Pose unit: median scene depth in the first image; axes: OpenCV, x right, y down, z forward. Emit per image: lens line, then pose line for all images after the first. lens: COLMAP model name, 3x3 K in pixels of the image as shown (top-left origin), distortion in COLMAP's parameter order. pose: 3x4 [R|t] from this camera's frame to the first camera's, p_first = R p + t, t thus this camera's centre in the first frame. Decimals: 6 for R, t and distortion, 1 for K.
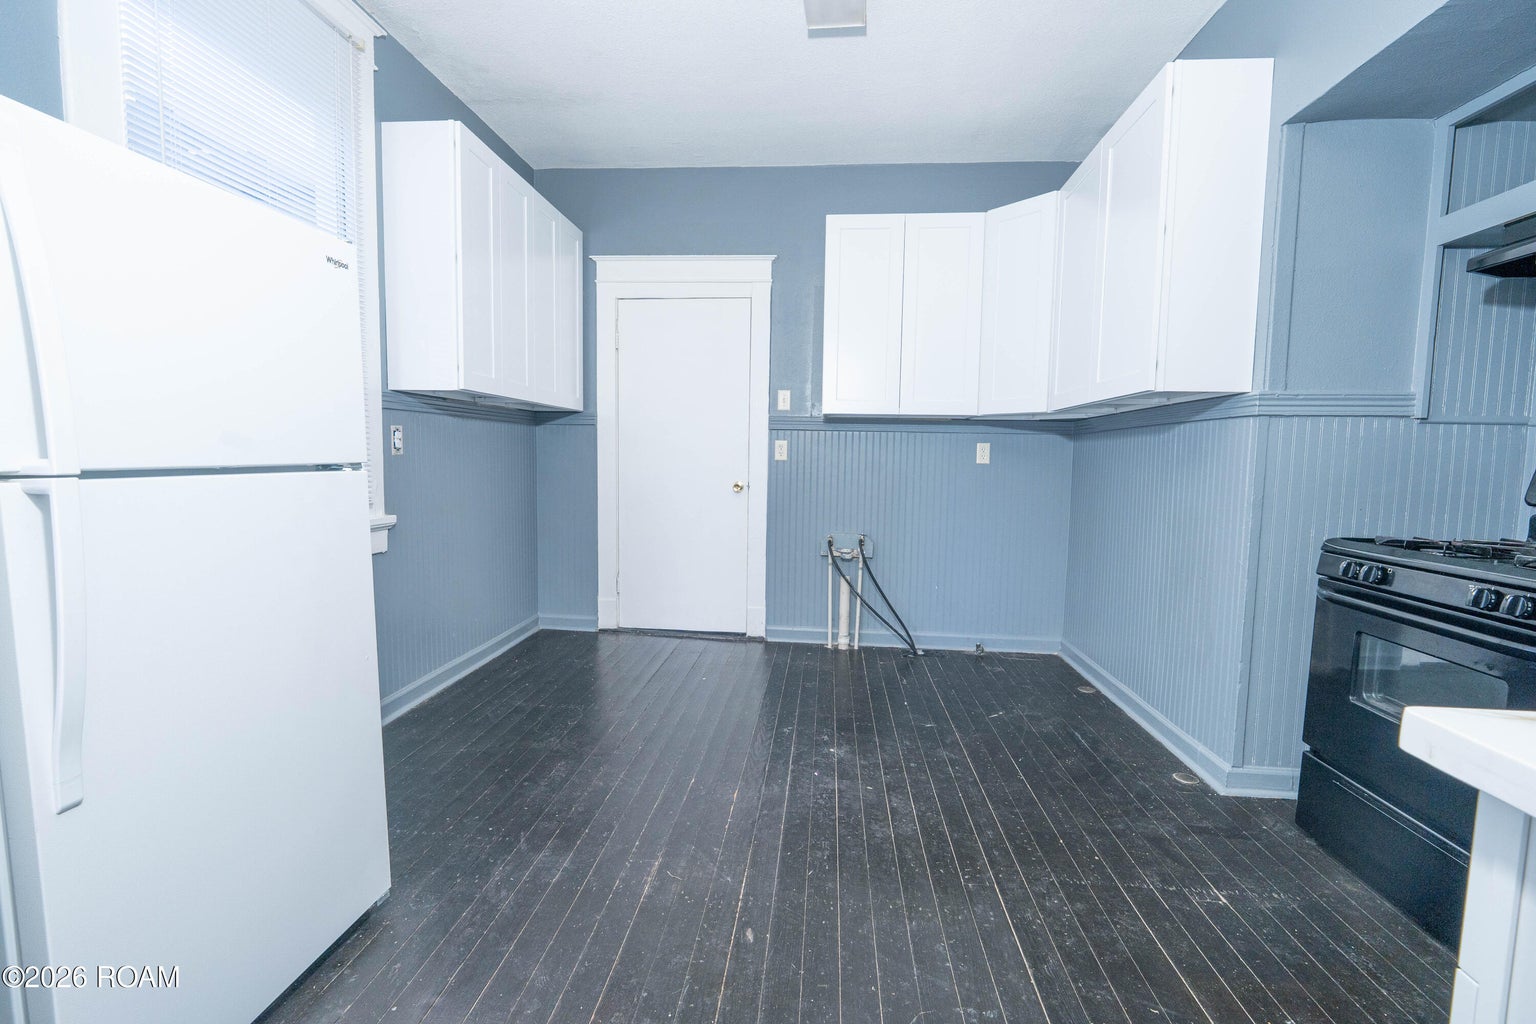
lens RADIAL K [[685.4, 0, 771.4], [0, 685.4, 512.9], [0, 0, 1]] dist [-0.001427, 0.001352]
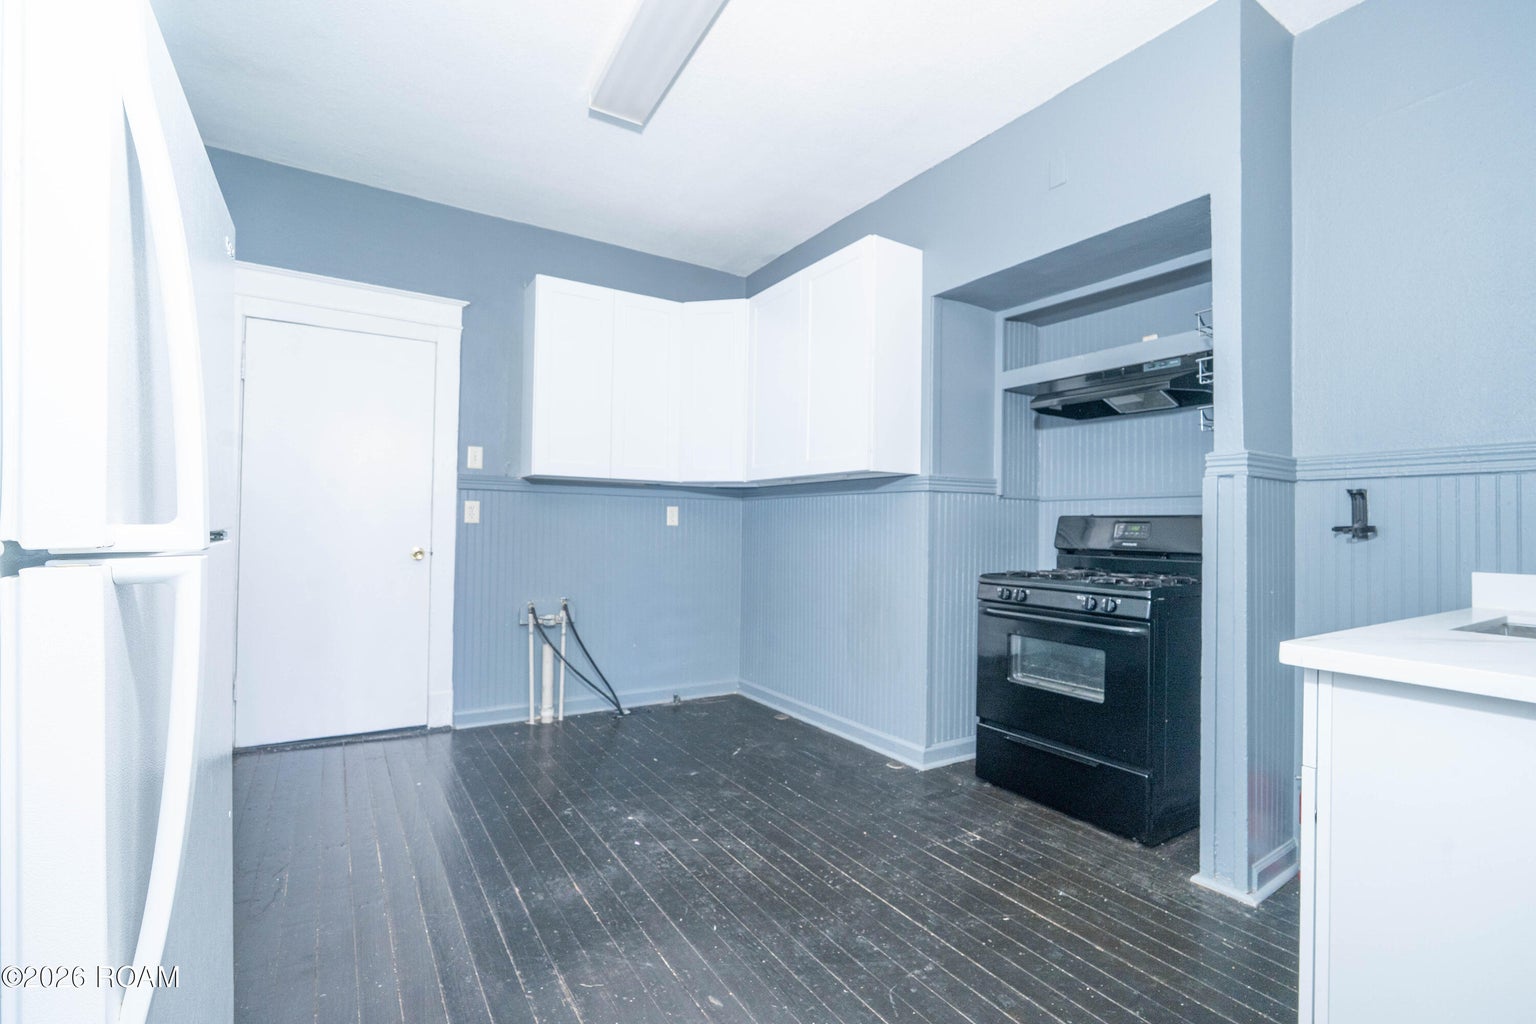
lens RADIAL K [[685.4, 0, 780.9], [0, 685.4, 513.6], [0, 0, 1]] dist [-0.001427, 0.001352]
pose [[0.791013, 0.004686, 0.611781, -0.355072], [0.048914, 0.996285, -0.070875, -0.008056], [-0.609841, 0.085988, 0.787846, 0.061177]]
